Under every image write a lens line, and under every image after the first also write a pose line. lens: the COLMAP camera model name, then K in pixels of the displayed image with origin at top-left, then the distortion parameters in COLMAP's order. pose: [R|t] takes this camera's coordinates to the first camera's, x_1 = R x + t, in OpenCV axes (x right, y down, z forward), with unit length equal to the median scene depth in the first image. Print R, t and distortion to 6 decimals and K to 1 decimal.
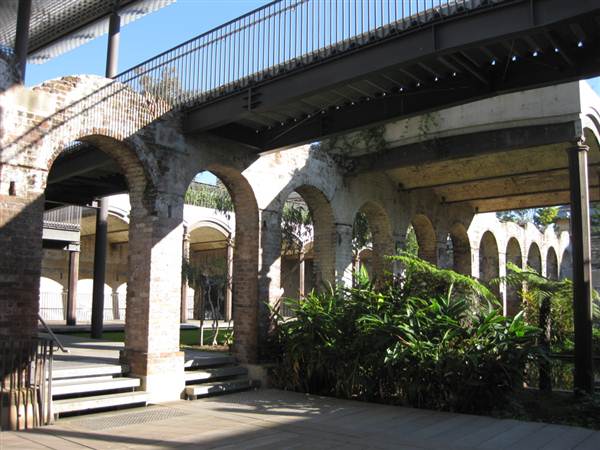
lens RADIAL K [[619.3, 0, 300.0], [0, 619.3, 225.0], [0, 0, 1]] dist [-0.202955, 0.206962]
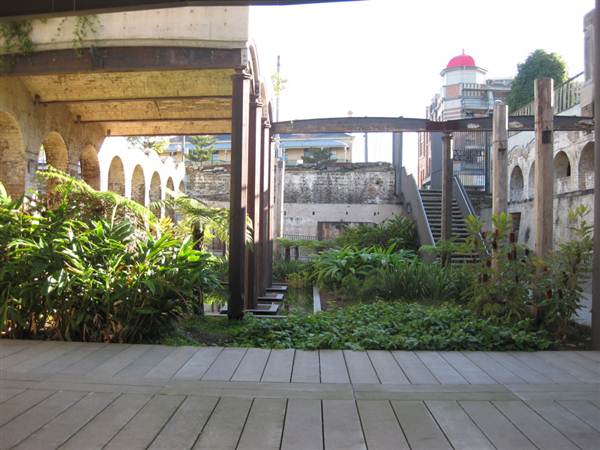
lens RADIAL K [[619.3, 0, 300.0], [0, 619.3, 225.0], [0, 0, 1]] dist [-0.202955, 0.206962]
pose [[0.797179, 0.005623, 0.603717, -0.070007], [-0.074479, 0.993235, 0.089095, 0.019347], [-0.599132, -0.115989, 0.792204, 0.087501]]
